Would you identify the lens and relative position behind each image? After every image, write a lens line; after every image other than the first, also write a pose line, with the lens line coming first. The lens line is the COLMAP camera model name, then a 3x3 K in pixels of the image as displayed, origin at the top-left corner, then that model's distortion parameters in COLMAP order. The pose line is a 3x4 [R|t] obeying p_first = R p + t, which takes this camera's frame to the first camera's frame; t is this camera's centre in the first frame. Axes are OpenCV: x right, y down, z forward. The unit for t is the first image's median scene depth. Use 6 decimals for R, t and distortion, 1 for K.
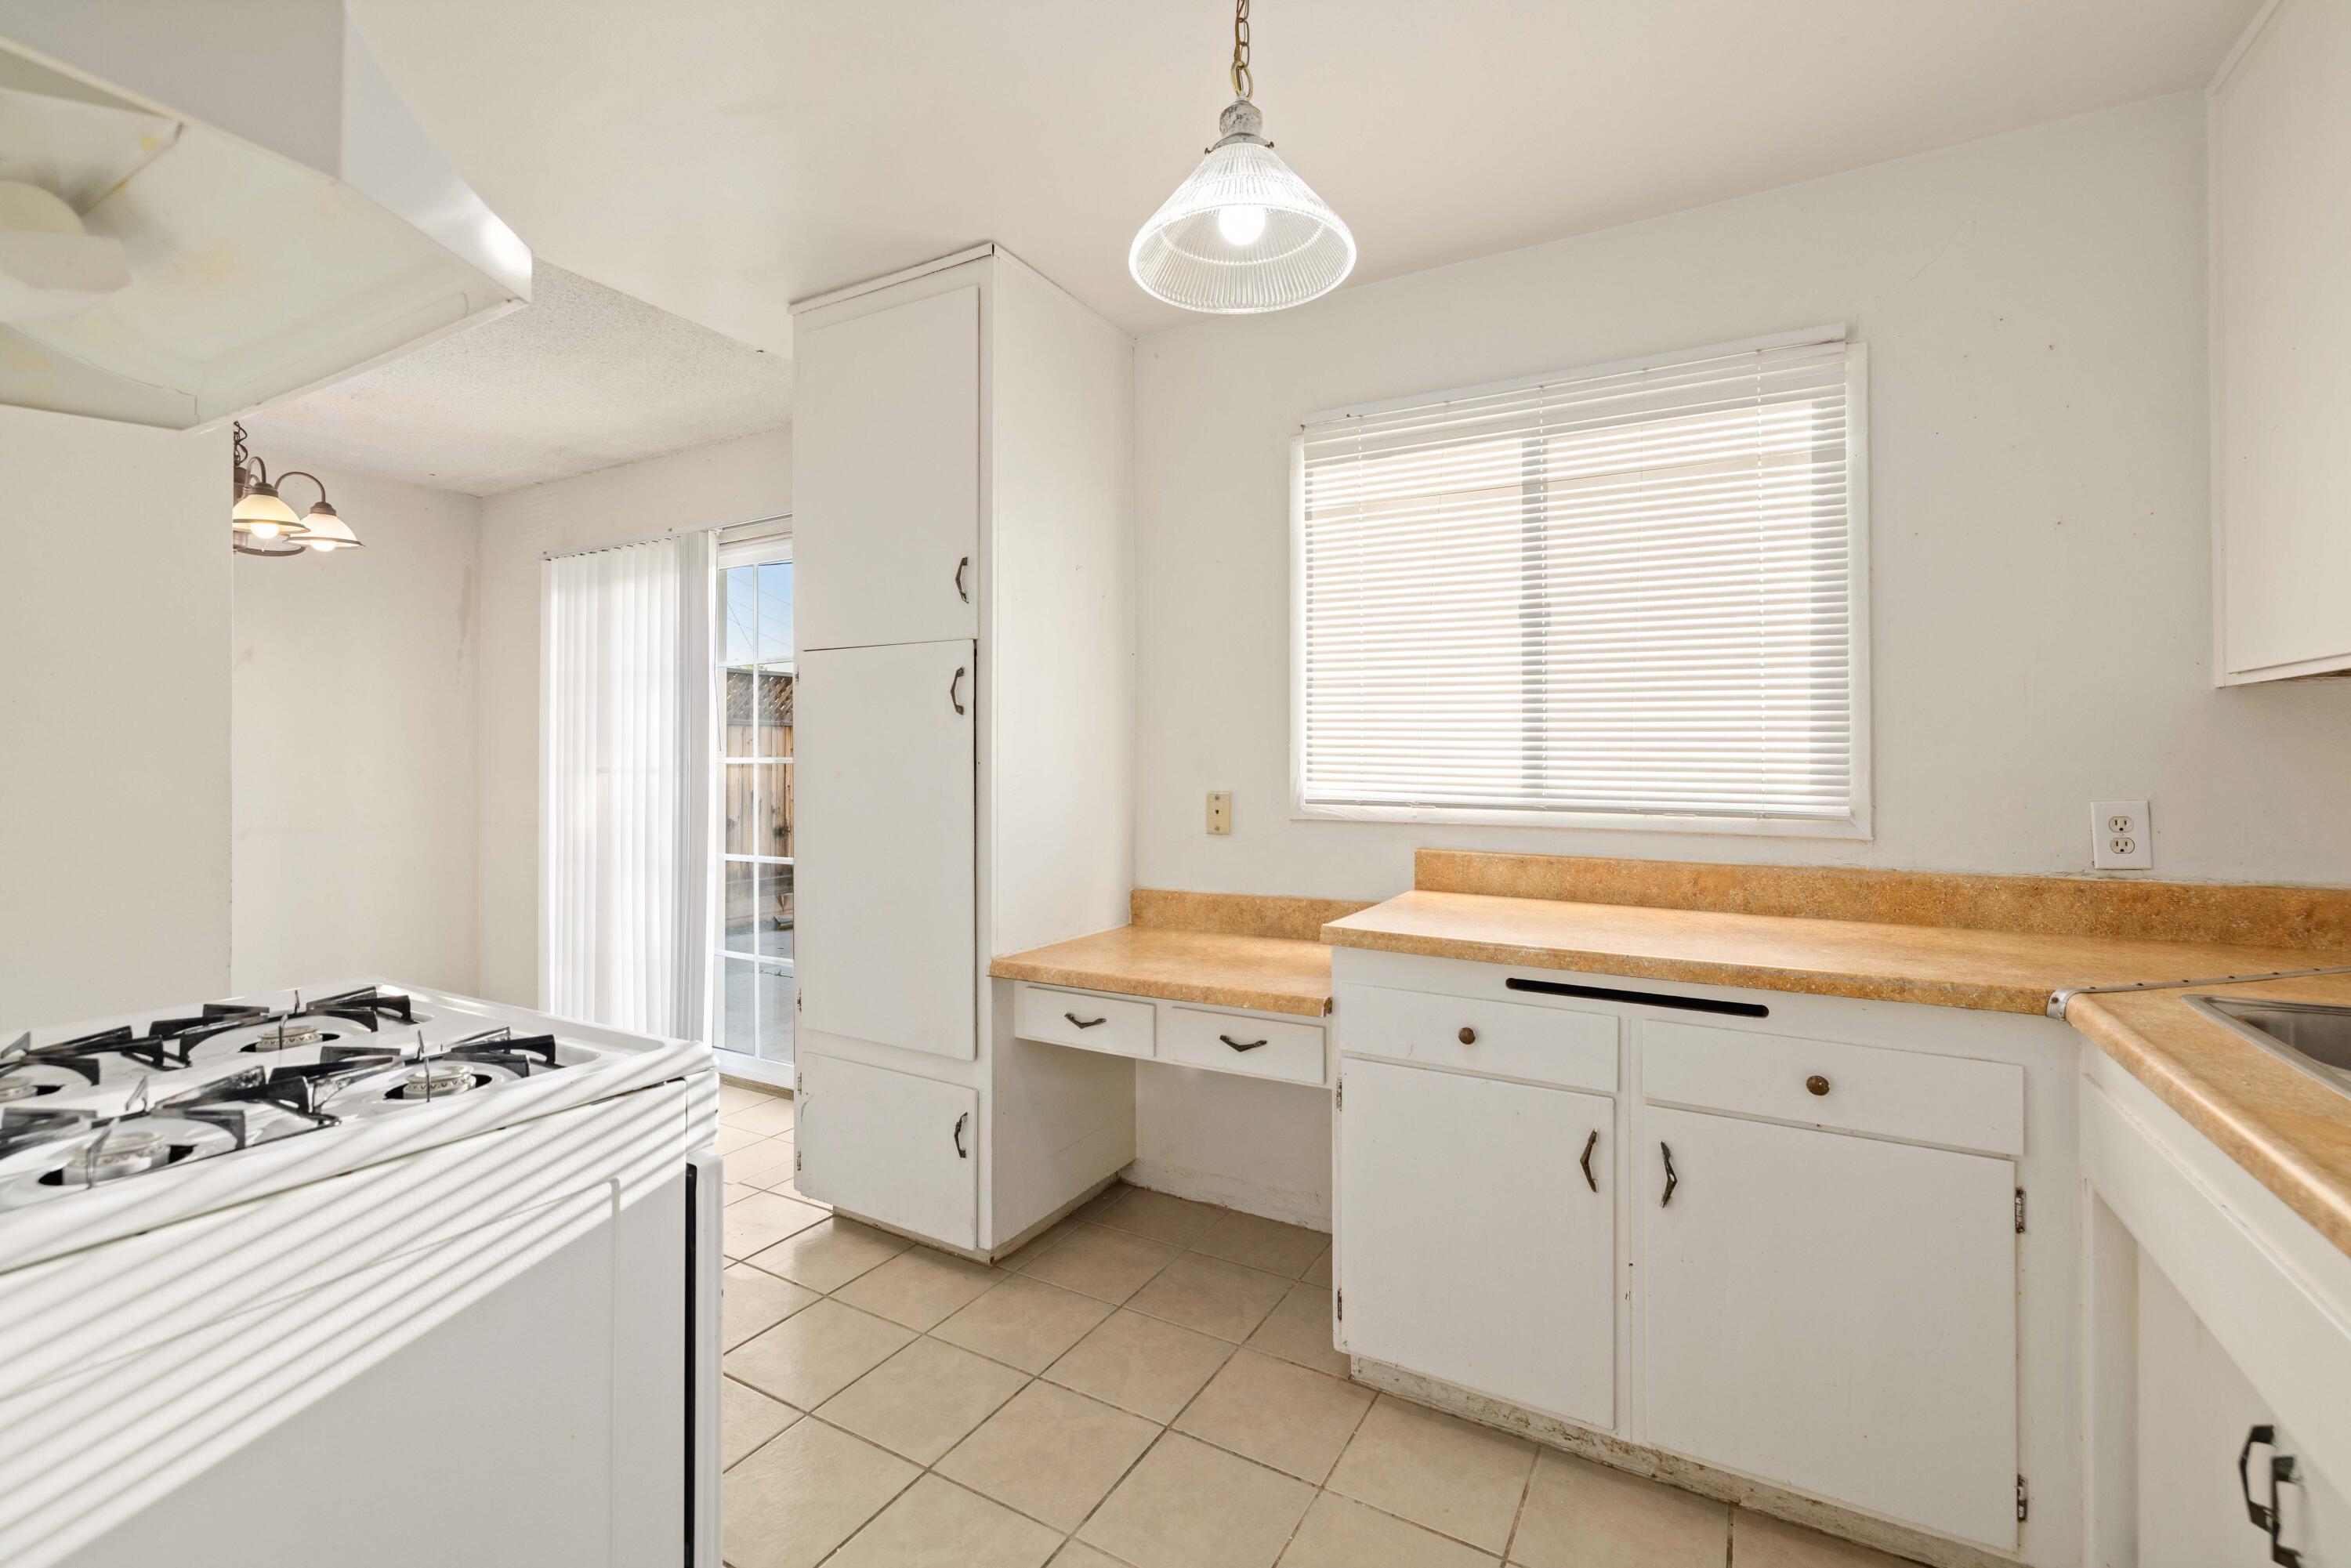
lens RADIAL K [[1030.8, 0, 1174.1], [0, 1030.8, 751.3], [0, 0, 1]] dist [0.011121, 0.000113]
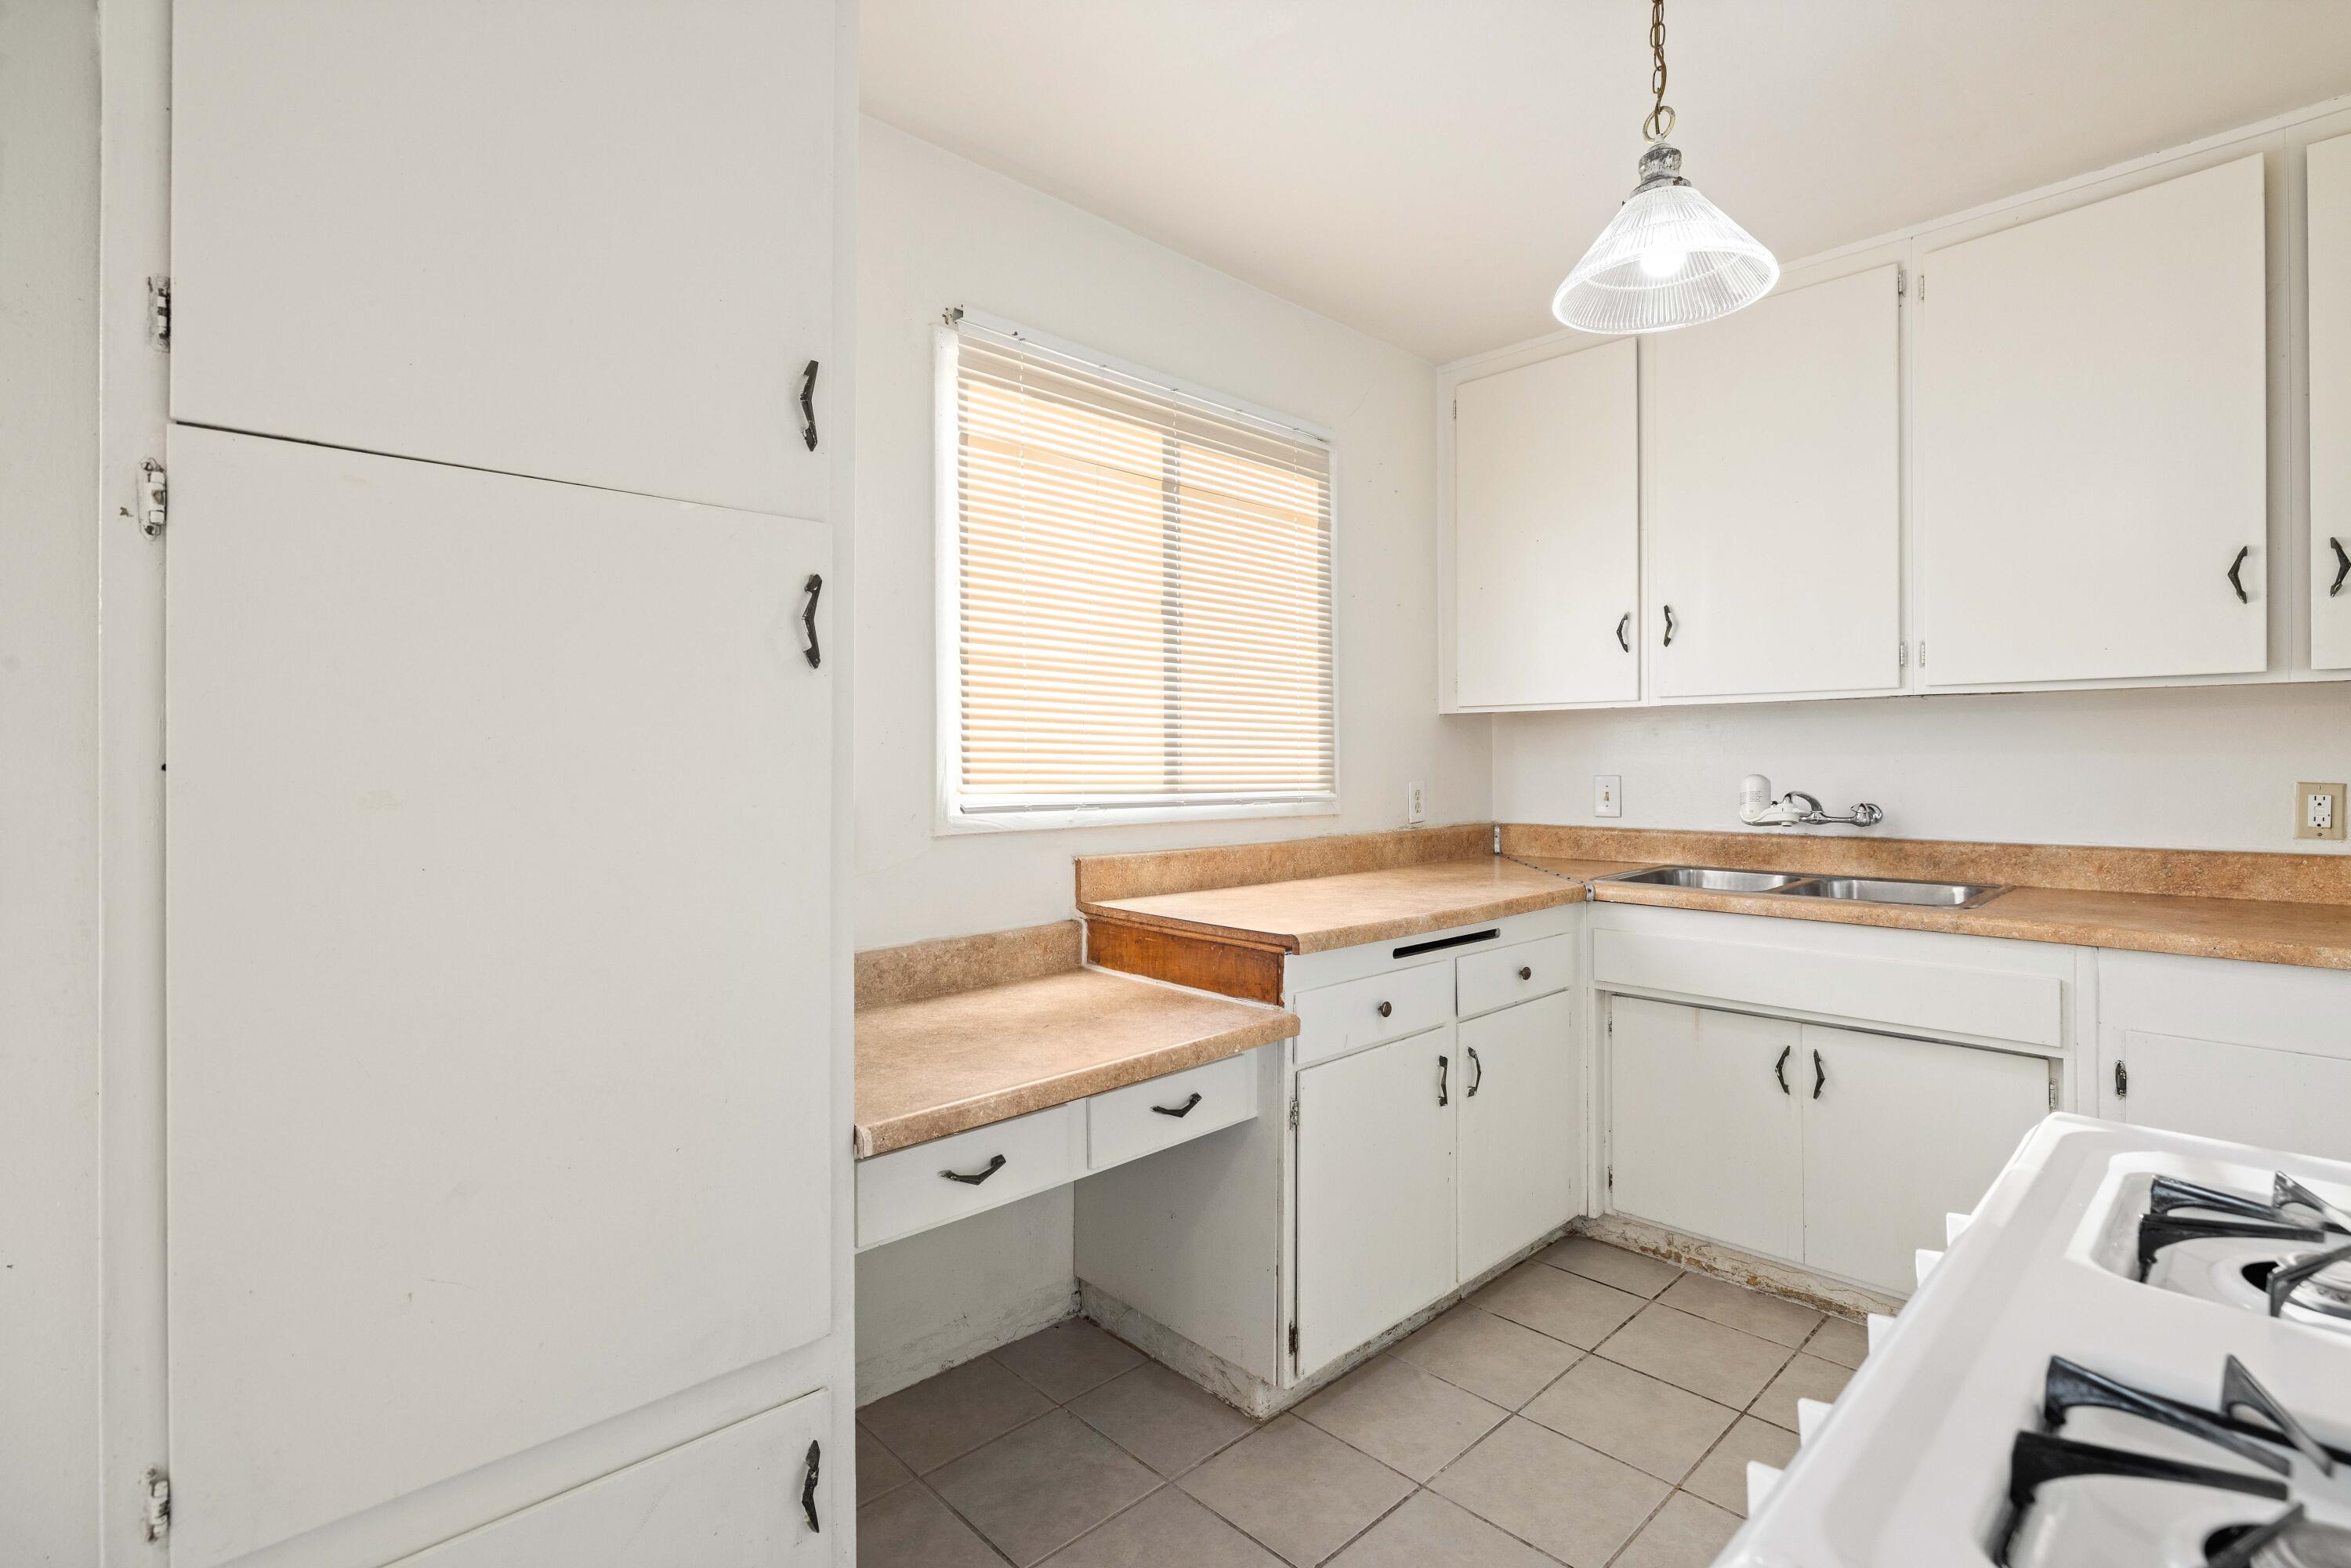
lens RADIAL K [[1103.4, 0, 1218.4], [0, 1103.4, 760.3], [0, 0, 1]] dist [-0.002875, 0.000234]
pose [[0.273527, -0.001294, 0.961863, -0.748439], [-0.001653, 0.999997, 0.001816, 0.011277], [-0.961863, -0.002087, 0.273524, 0.729437]]
